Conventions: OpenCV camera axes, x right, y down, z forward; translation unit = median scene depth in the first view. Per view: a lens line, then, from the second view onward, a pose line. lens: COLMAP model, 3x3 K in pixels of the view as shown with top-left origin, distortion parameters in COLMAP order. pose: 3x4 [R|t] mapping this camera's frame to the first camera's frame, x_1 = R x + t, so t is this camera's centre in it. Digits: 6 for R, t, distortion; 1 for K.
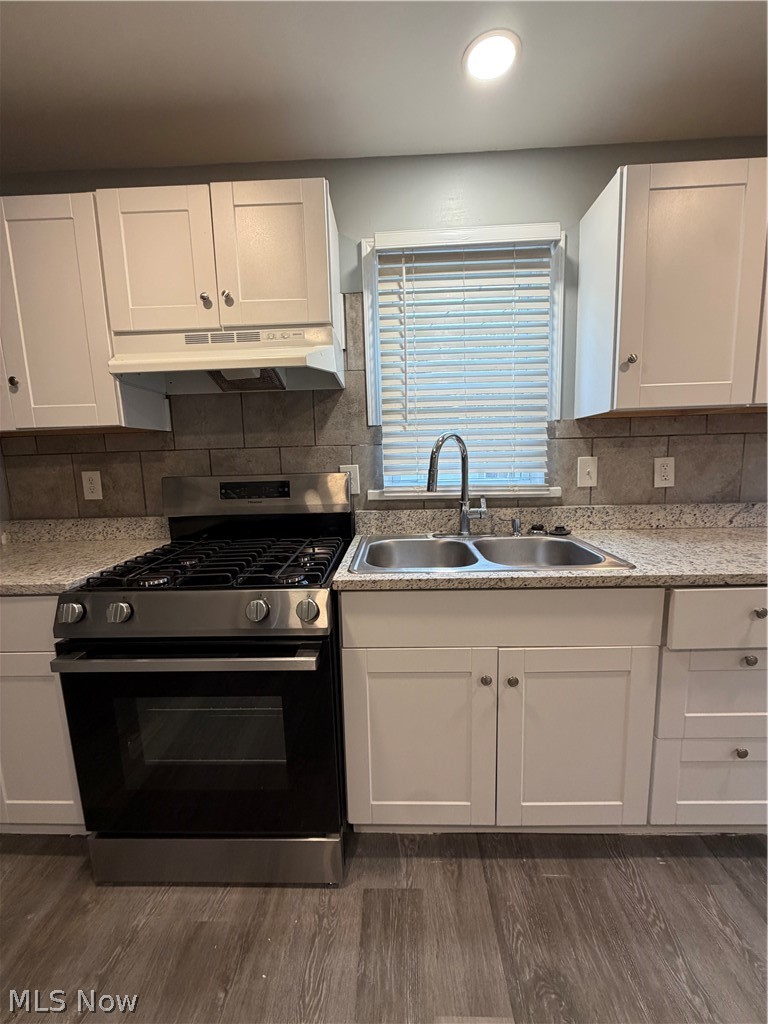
lens RADIAL K [[408.5, 0, 383.2], [0, 408.5, 508.5], [0, 0, 1]] dist [0.000666, 0.000392]
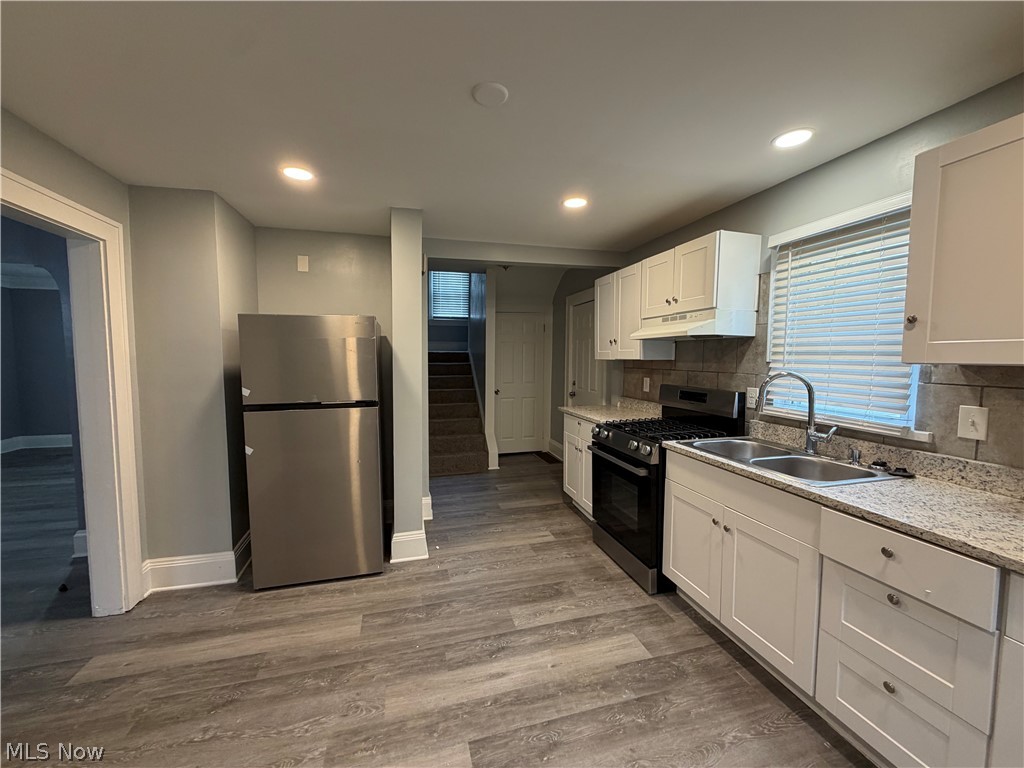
lens RADIAL K [[408.5, 0, 512.0], [0, 408.5, 384.0], [0, 0, 1]] dist [0.000666, 0.000392]
pose [[0.291130, 0.095150, -0.951940, 1.113777], [-0.139565, 0.988621, 0.056133, -0.086620], [0.946448, 0.116515, 0.301097, -0.267073]]
